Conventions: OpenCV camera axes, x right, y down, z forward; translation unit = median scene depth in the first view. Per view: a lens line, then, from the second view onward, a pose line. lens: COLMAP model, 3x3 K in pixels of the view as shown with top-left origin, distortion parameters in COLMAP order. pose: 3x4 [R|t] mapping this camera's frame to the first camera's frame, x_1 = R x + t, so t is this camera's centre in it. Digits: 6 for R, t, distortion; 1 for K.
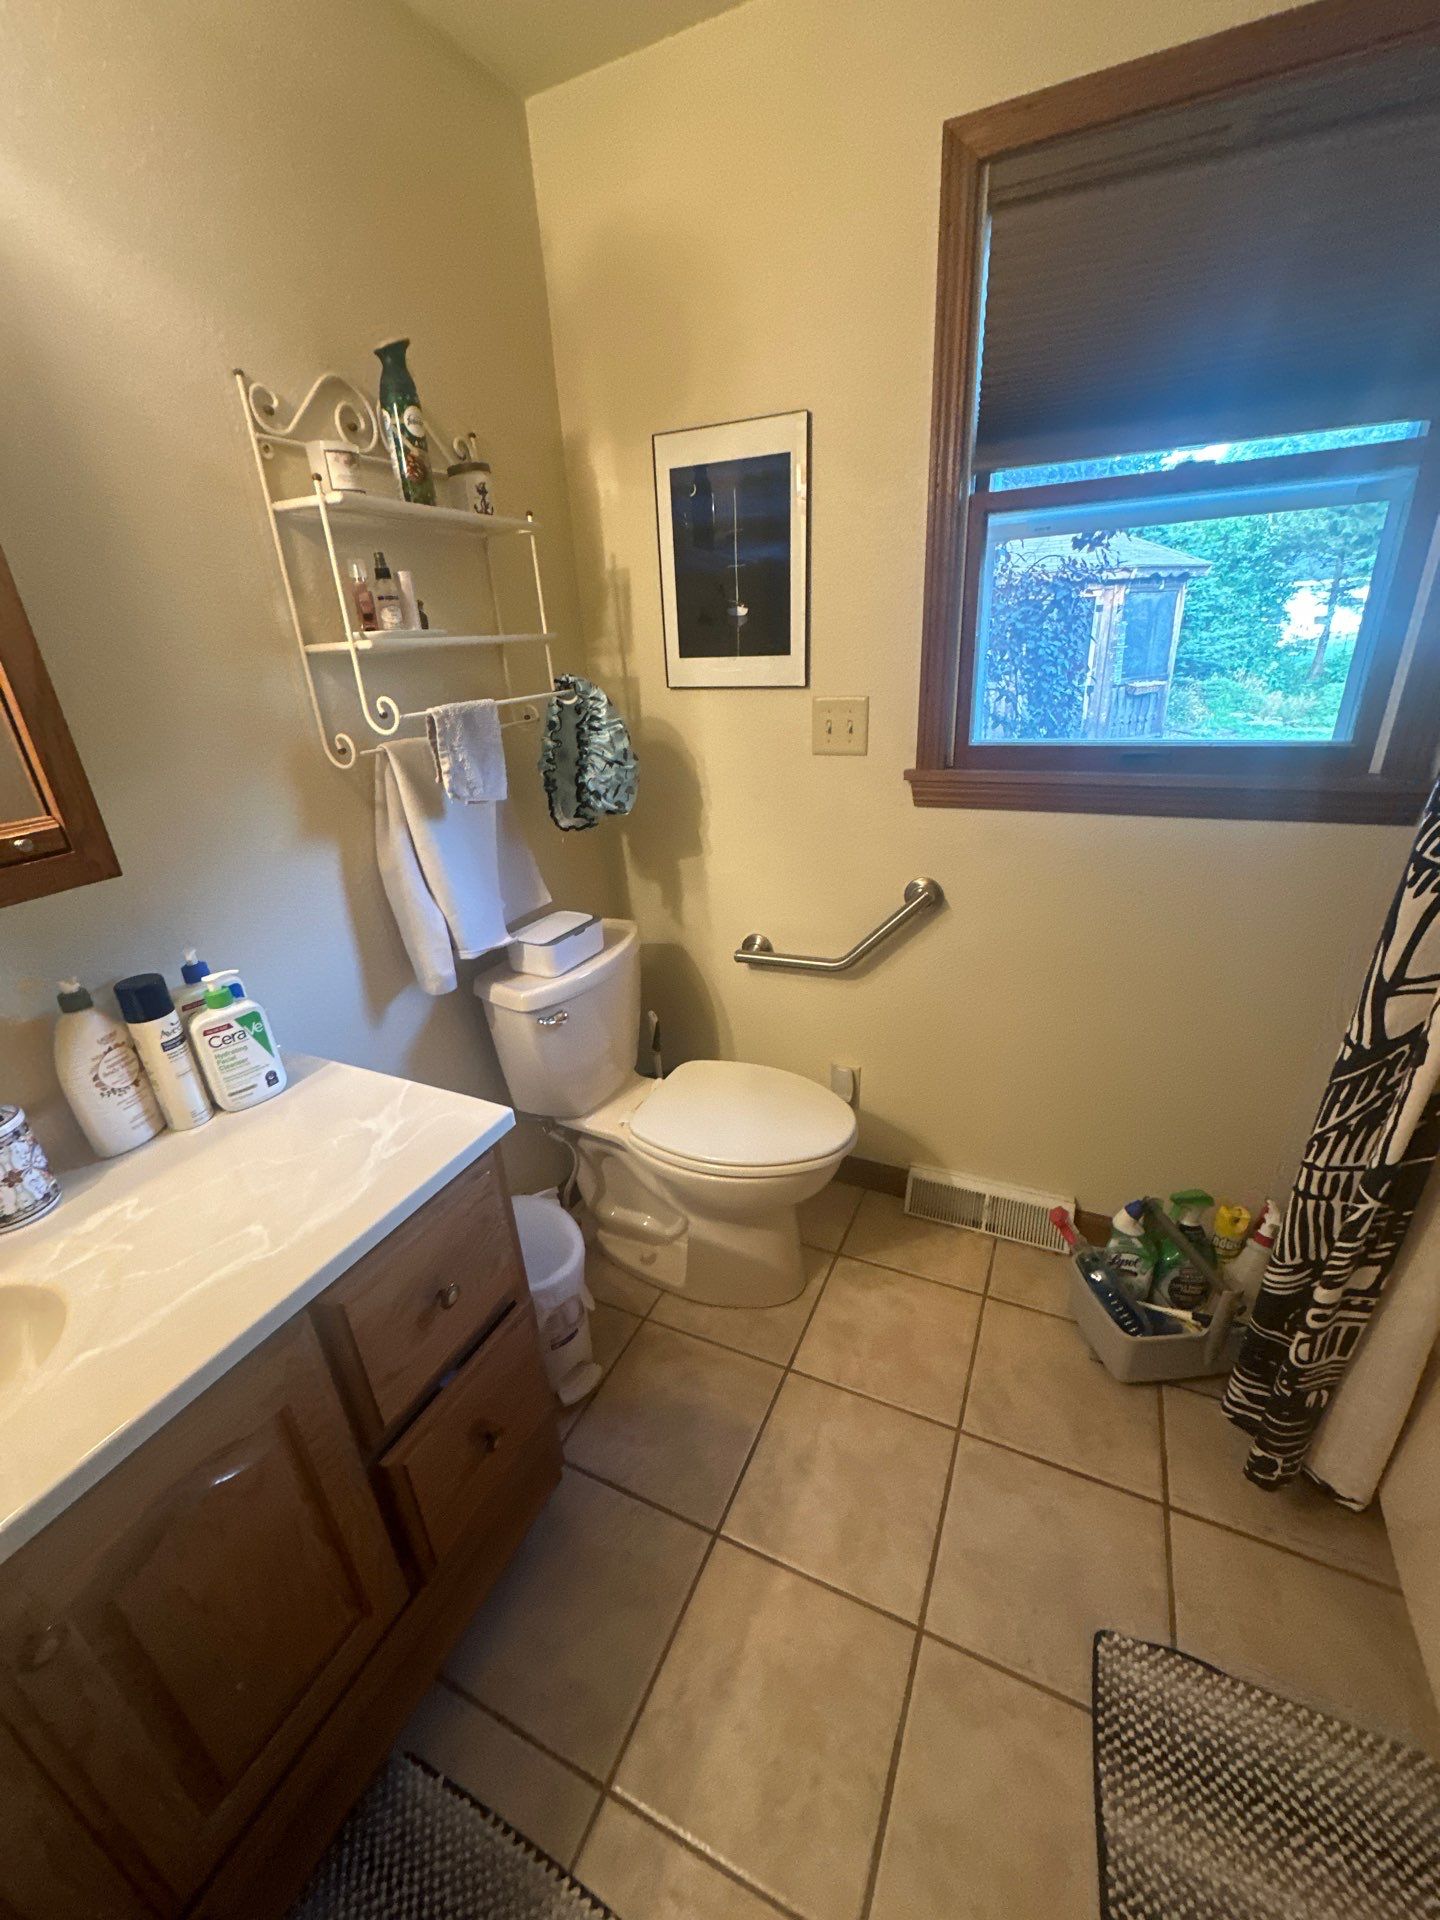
lens RADIAL K [[763.2, 0, 720.0], [0, 763.2, 960.0], [0, 0, 1]] dist [-0.003513, 0.000338]
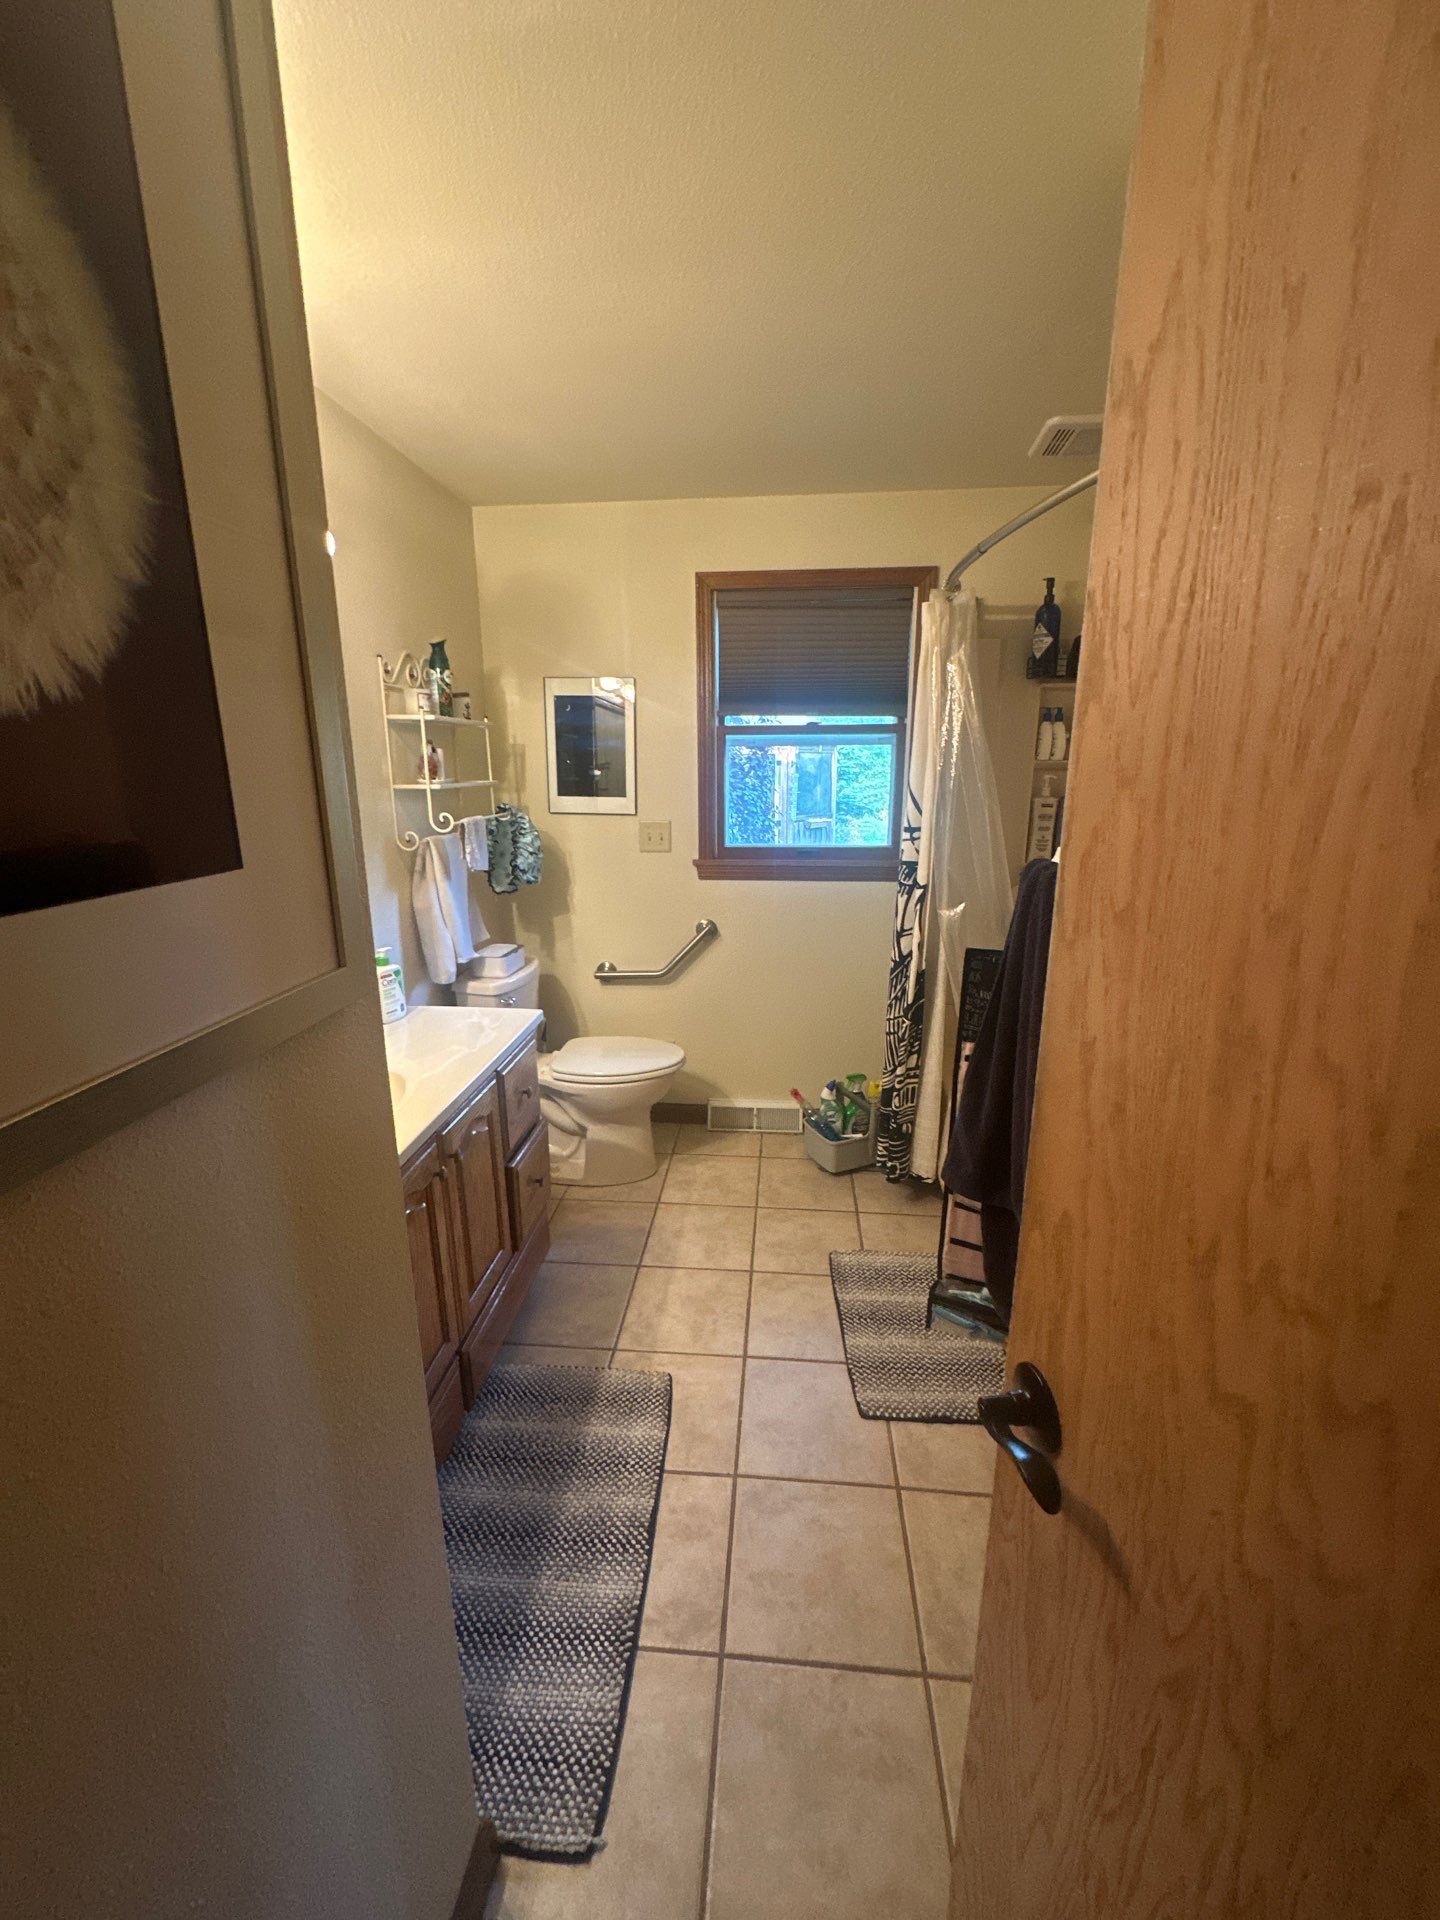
lens RADIAL K [[763.2, 0, 720.0], [0, 763.2, 960.0], [0, 0, 1]] dist [-0.003513, 0.000338]
pose [[0.937428, -0.037114, 0.346195, -0.408188], [0.091326, 0.985700, -0.141619, 0.305760], [-0.335988, 0.164374, 0.927412, -0.820068]]
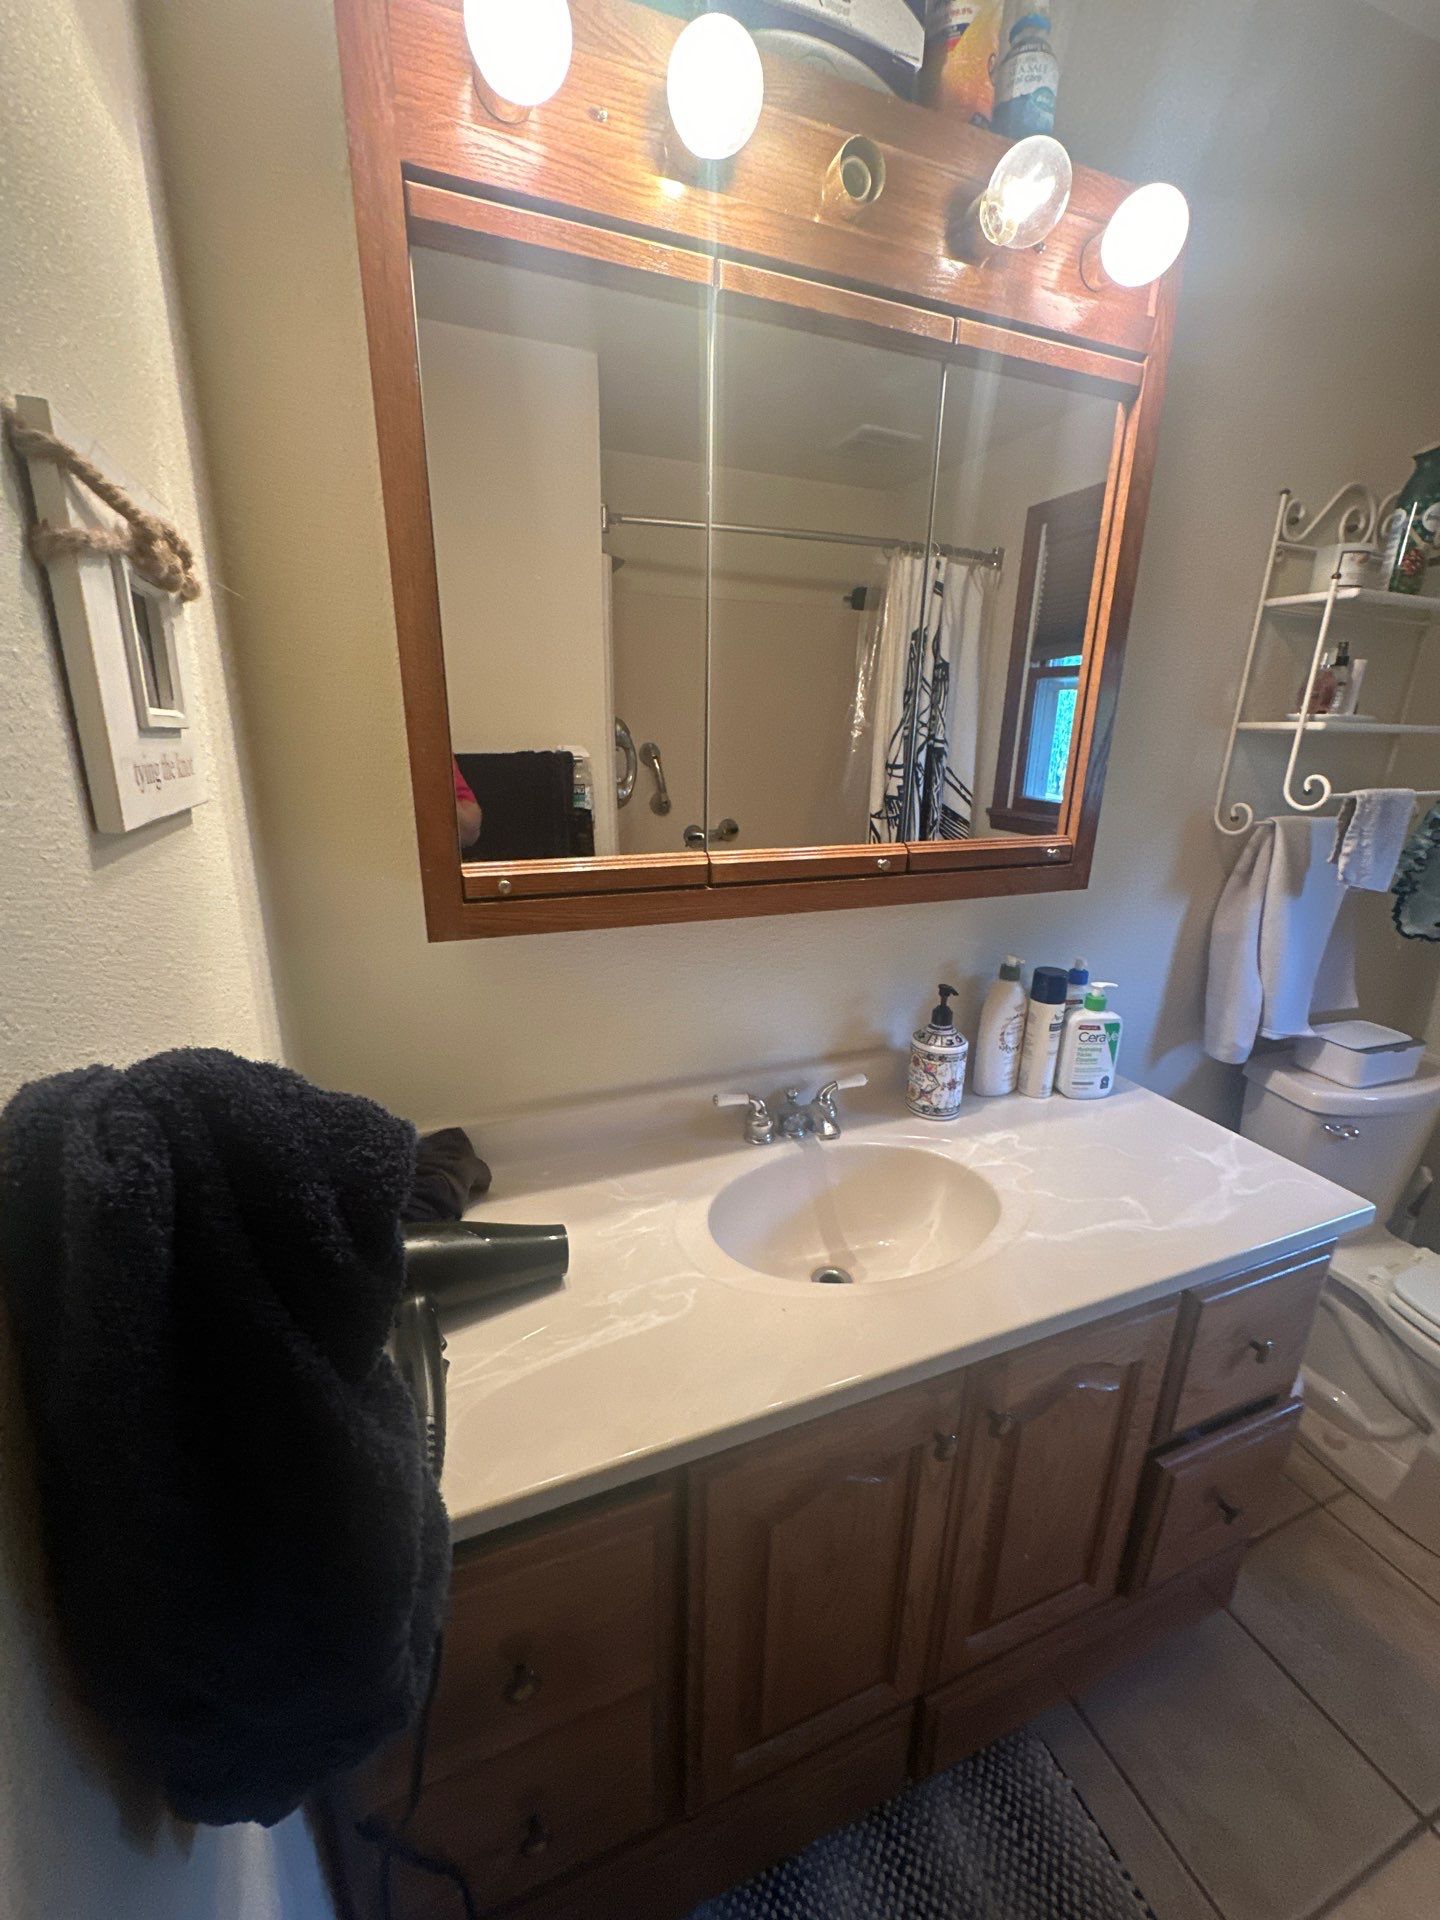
lens RADIAL K [[763.2, 0, 720.0], [0, 763.2, 960.0], [0, 0, 1]] dist [-0.003513, 0.000338]
pose [[0.728797, 0.262961, -0.632223, -0.271410], [-0.317424, 0.947860, 0.028332, 0.107292], [0.606710, 0.180034, 0.774268, -0.221024]]
